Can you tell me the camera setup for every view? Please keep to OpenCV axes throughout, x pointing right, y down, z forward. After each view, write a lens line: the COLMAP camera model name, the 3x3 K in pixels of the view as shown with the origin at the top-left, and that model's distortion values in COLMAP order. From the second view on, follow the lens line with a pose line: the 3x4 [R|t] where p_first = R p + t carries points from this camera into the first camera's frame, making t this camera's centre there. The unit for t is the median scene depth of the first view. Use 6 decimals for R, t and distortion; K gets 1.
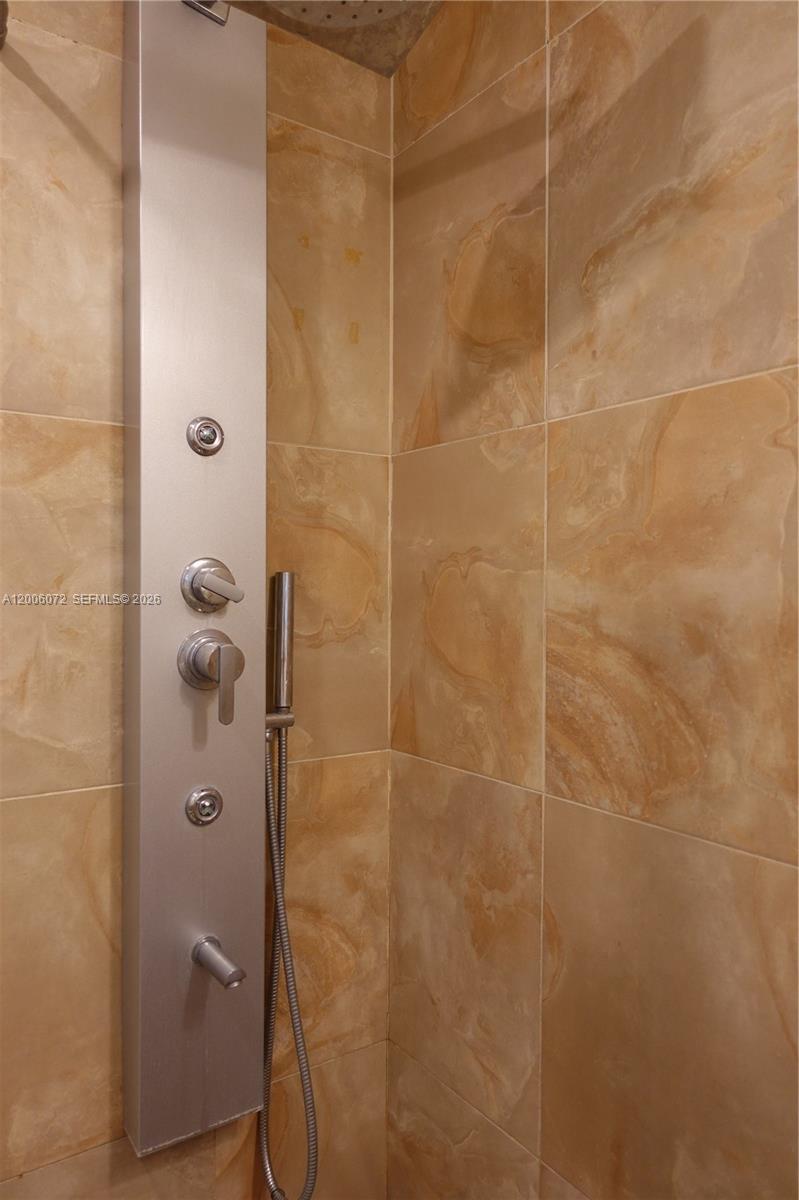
lens RADIAL K [[867.9, 0, 387.5], [0, 867.9, 629.5], [0, 0, 1]] dist [0.006231, -0.002165]
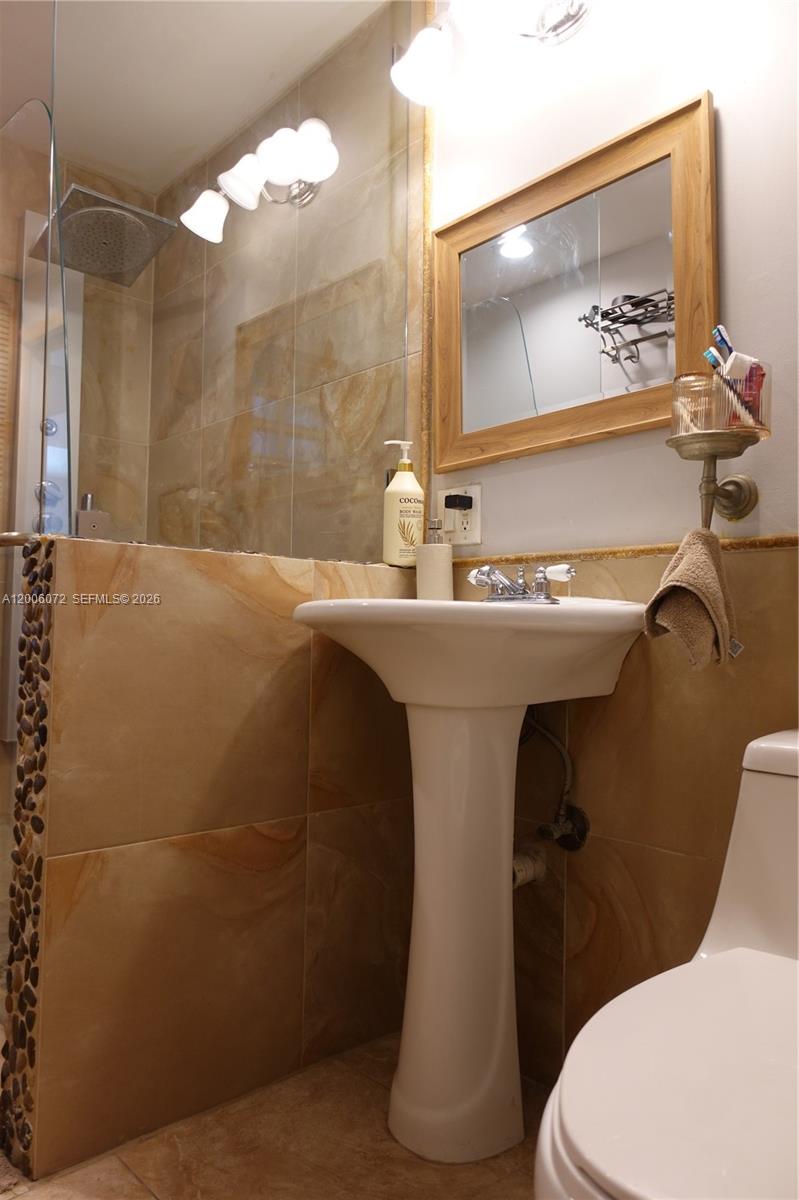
lens RADIAL K [[867.9, 0, 408.7], [0, 867.9, 604.2], [0, 0, 1]] dist [0.006231, -0.002165]
pose [[0.989626, 0.009411, 0.143358, 0.382869], [0.001467, 0.997138, -0.075583, 0.394148], [-0.143659, 0.075009, 0.986780, -1.290442]]
